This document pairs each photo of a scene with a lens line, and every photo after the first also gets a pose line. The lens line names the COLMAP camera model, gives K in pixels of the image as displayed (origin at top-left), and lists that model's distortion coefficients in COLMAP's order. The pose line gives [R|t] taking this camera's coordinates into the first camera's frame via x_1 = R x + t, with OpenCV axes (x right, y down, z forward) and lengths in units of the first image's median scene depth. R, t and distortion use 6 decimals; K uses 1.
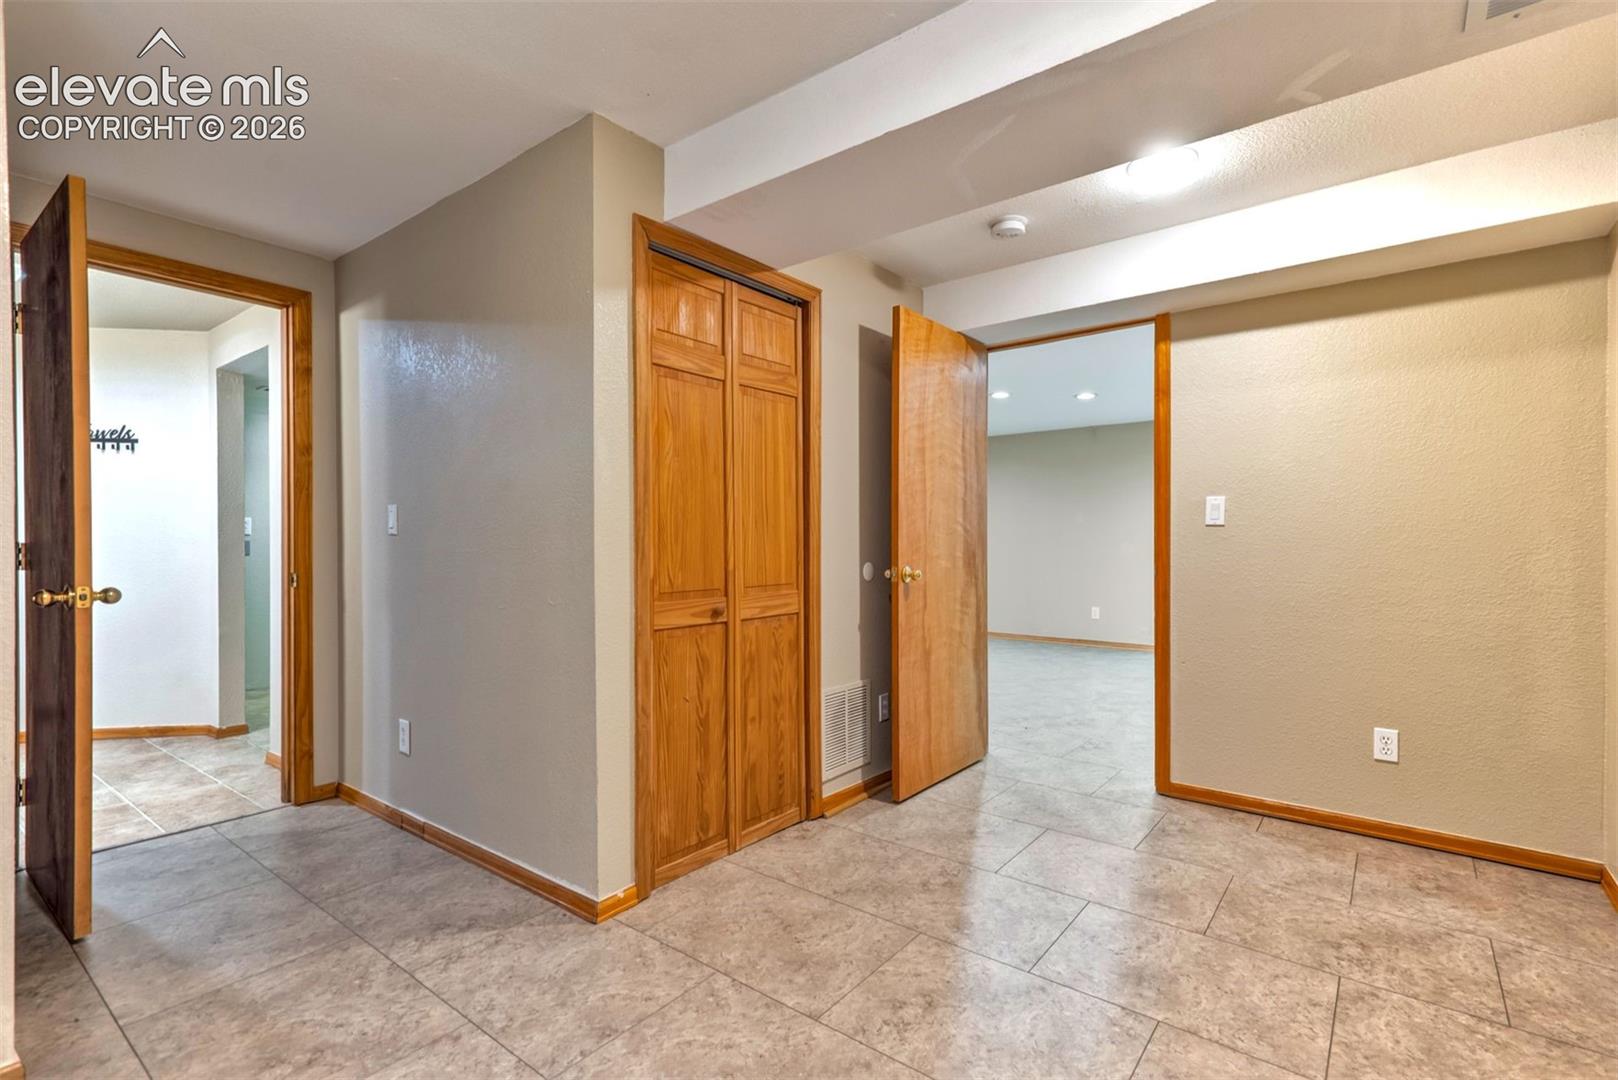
lens RADIAL K [[749.6, 0, 809.0], [0, 749.6, 540.0], [0, 0, 1]] dist [0.016497, -0.000445]
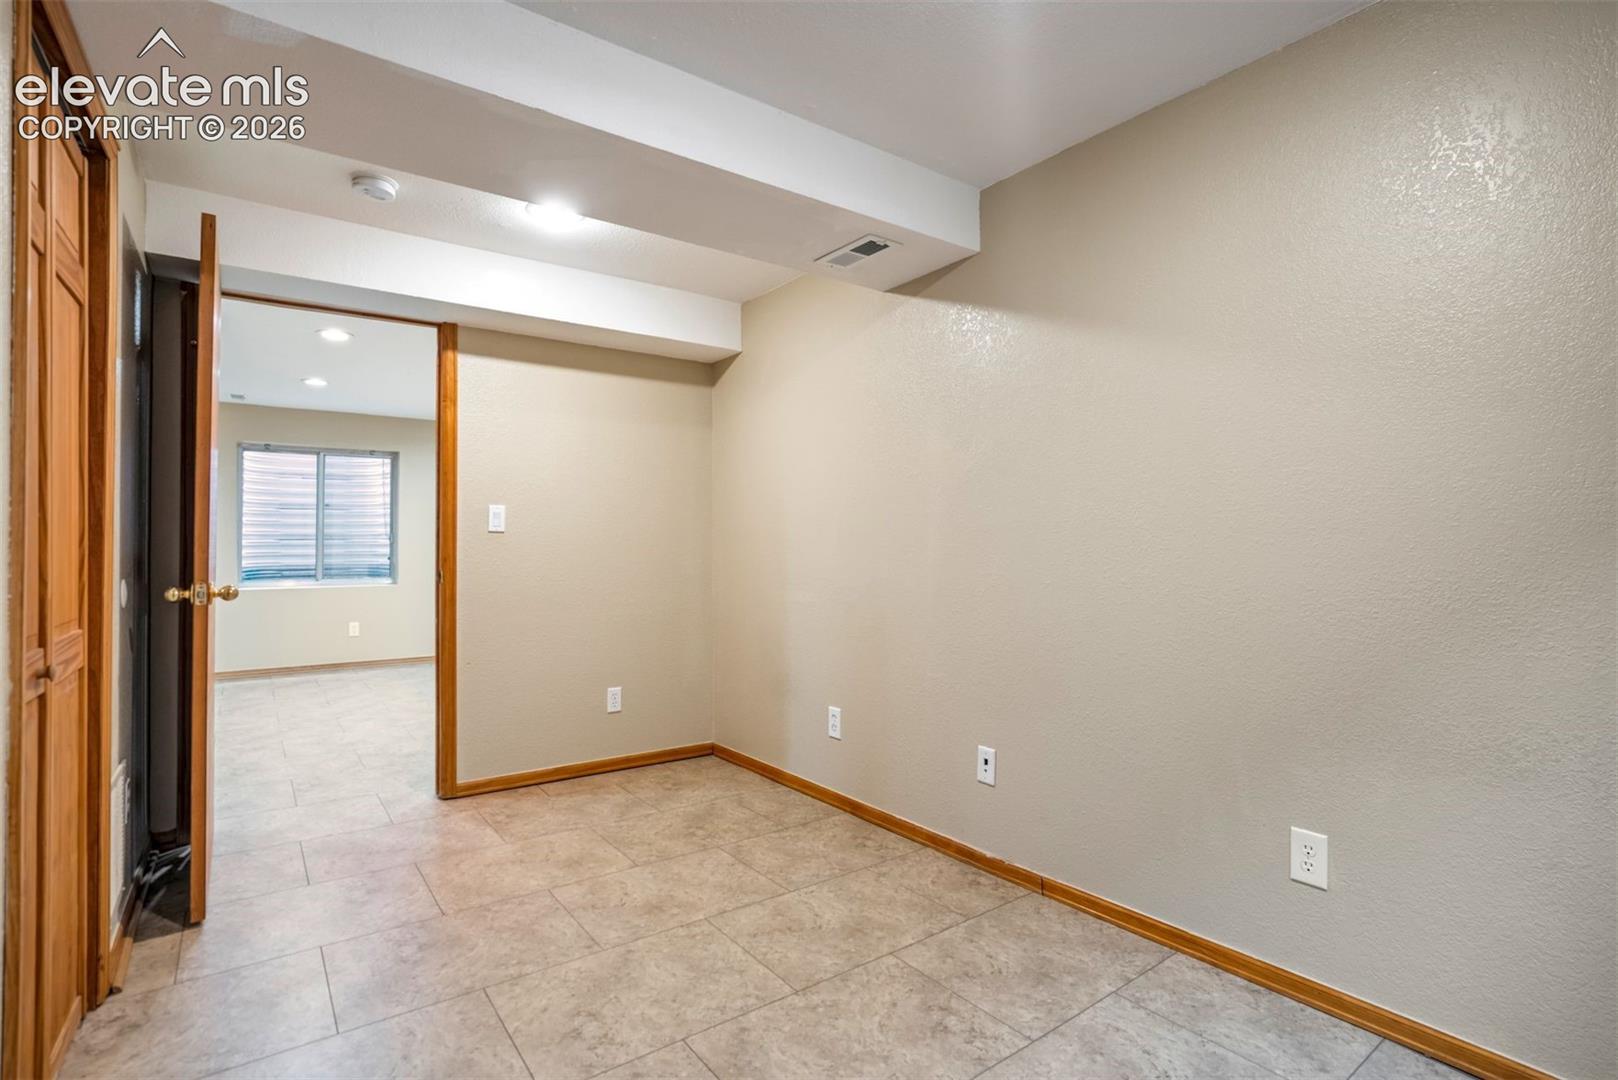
lens RADIAL K [[800.2, 0, 825.3], [0, 800.2, 529.6], [0, 0, 1]] dist [-0.048671, 0.028589]
pose [[0.255559, 0.020090, 0.966585, -0.530920], [0.001429, 0.999775, -0.021158, 0.002085], [-0.966792, 0.006789, 0.255473, 0.301963]]
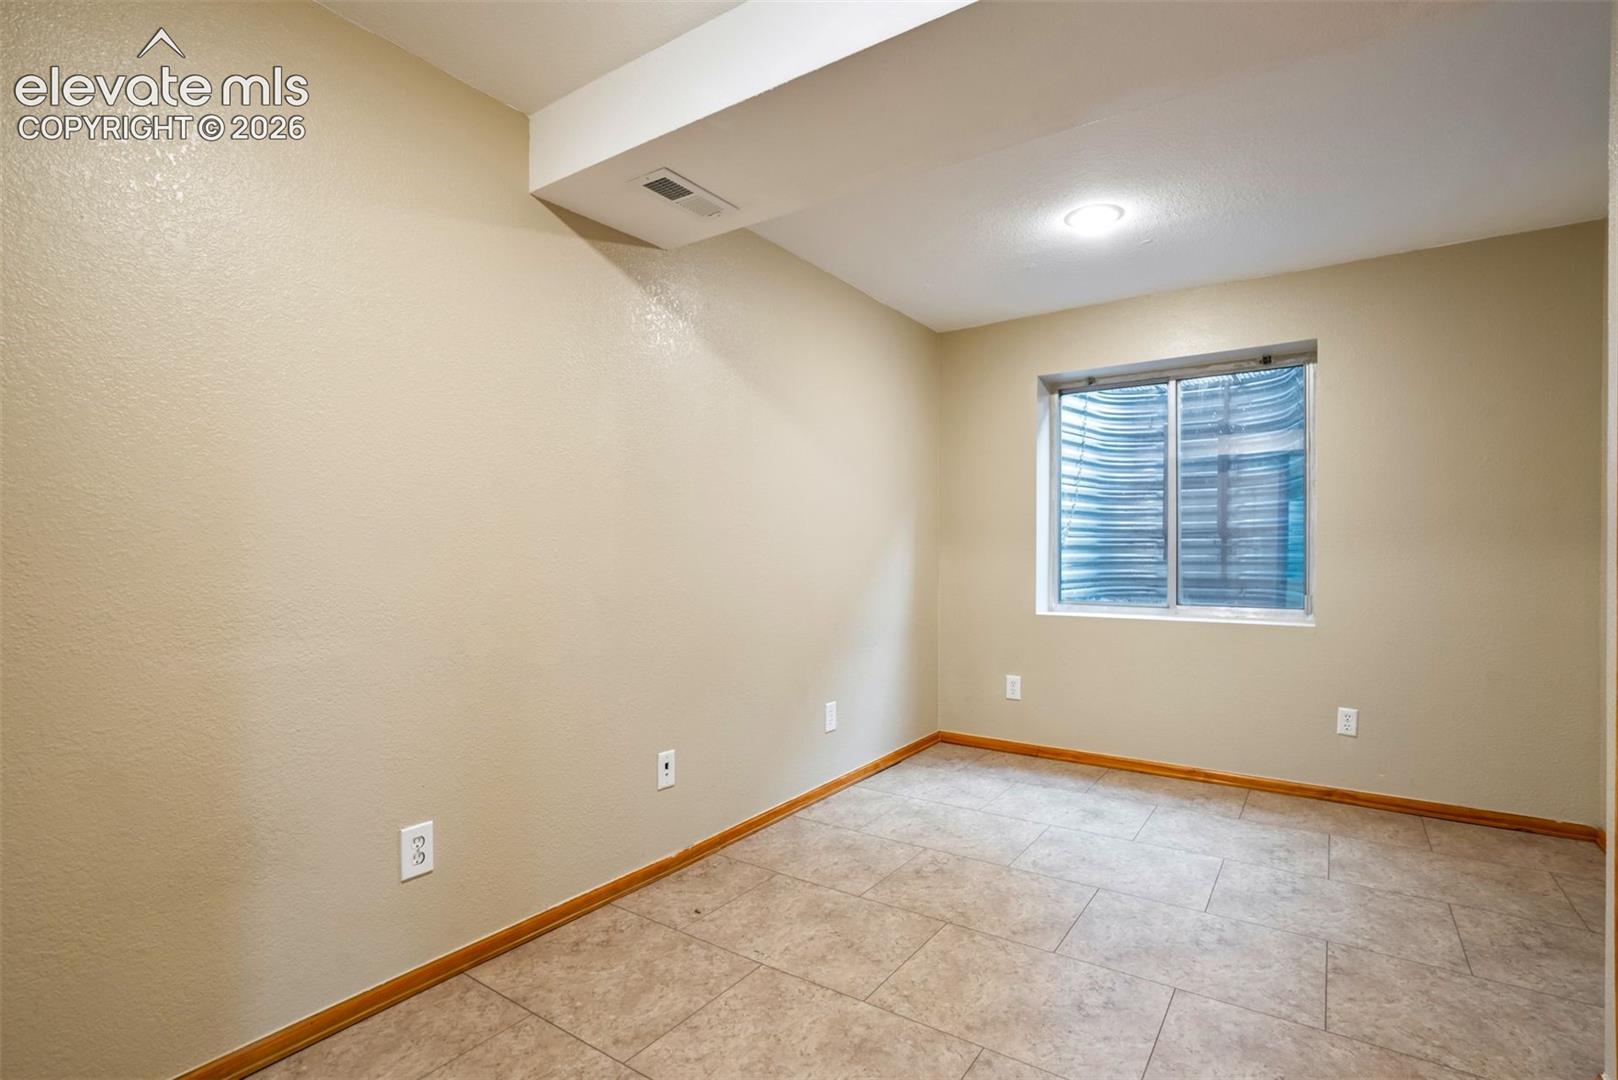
lens RADIAL K [[766.2, 0, 823.7], [0, 766.2, 550.7], [0, 0, 1]] dist [-0.045453, 0.022223]
pose [[-0.996907, 0.002991, -0.078539, 0.398295], [0.002945, 0.999995, 0.000702, 0.003451], [0.078540, 0.000469, -0.996911, 1.362066]]
